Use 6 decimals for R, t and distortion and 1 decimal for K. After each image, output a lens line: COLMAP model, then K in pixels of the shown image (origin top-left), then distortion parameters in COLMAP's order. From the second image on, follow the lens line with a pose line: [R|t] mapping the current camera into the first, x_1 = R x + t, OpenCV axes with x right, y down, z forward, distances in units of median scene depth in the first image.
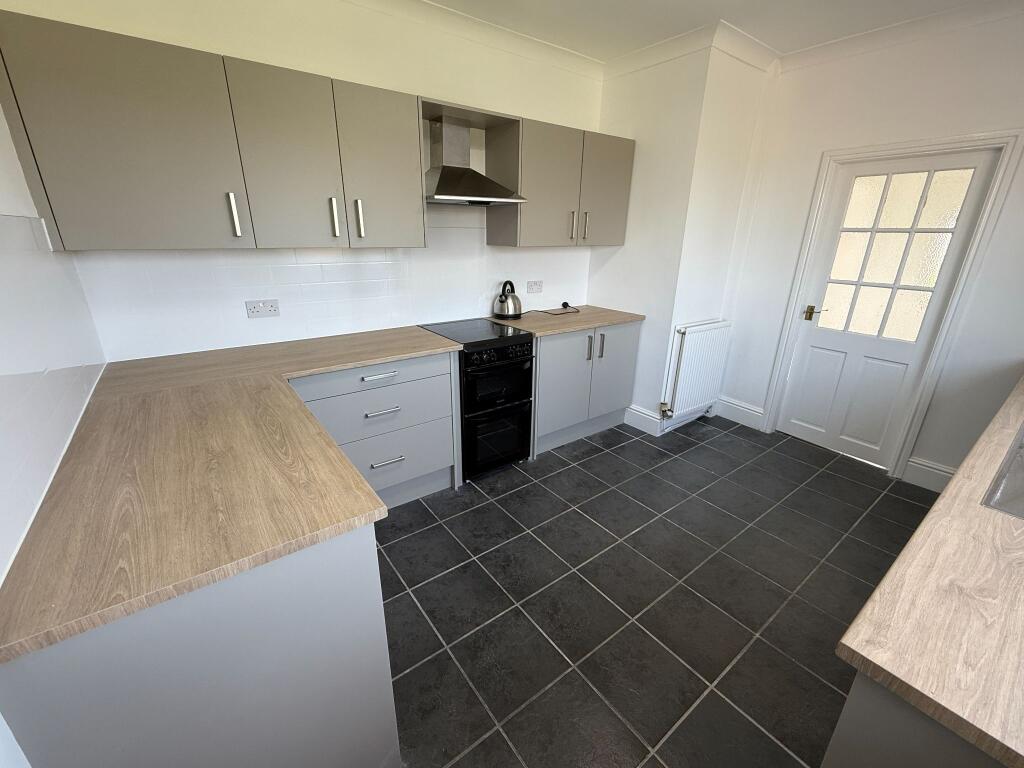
lens RADIAL K [[428.4, 0, 509.6], [0, 428.4, 387.0], [0, 0, 1]] dist [-0.001326, 0.000375]
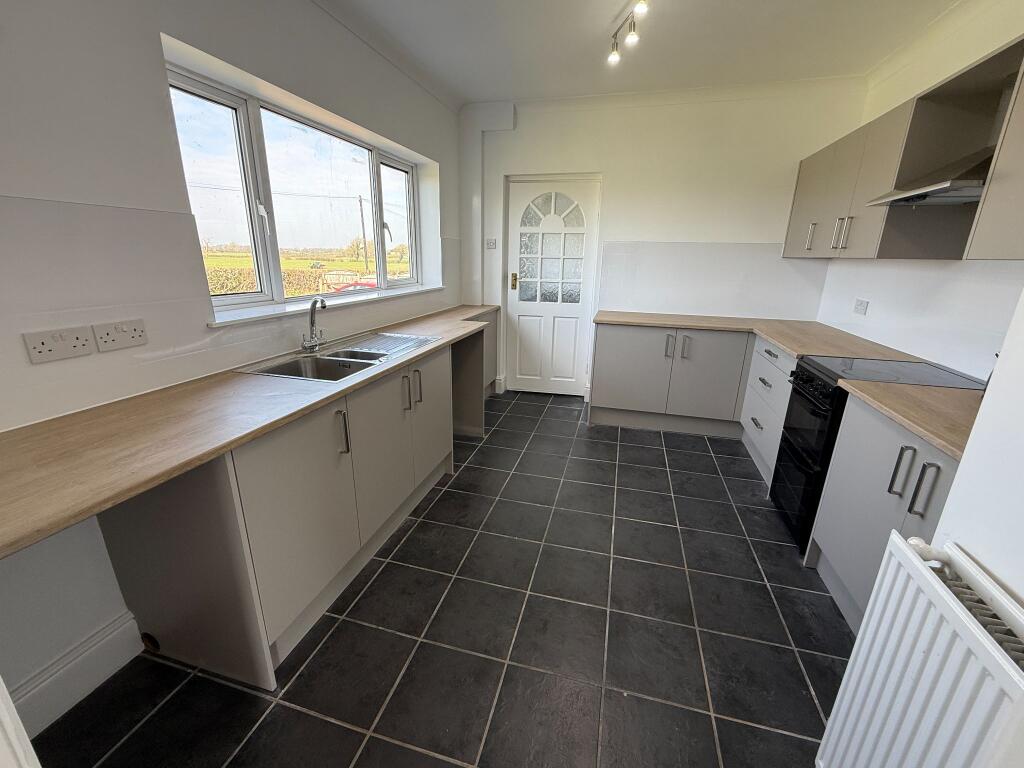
lens RADIAL K [[424.7, 0, 510.2], [0, 424.7, 380.6], [0, 0, 1]] dist [-0.000430, 0.000002]
pose [[-0.787998, 0.151550, -0.596734, 0.835322], [-0.237447, 0.819442, 0.521664, -0.335848], [0.568047, 0.552763, -0.609734, 1.032767]]
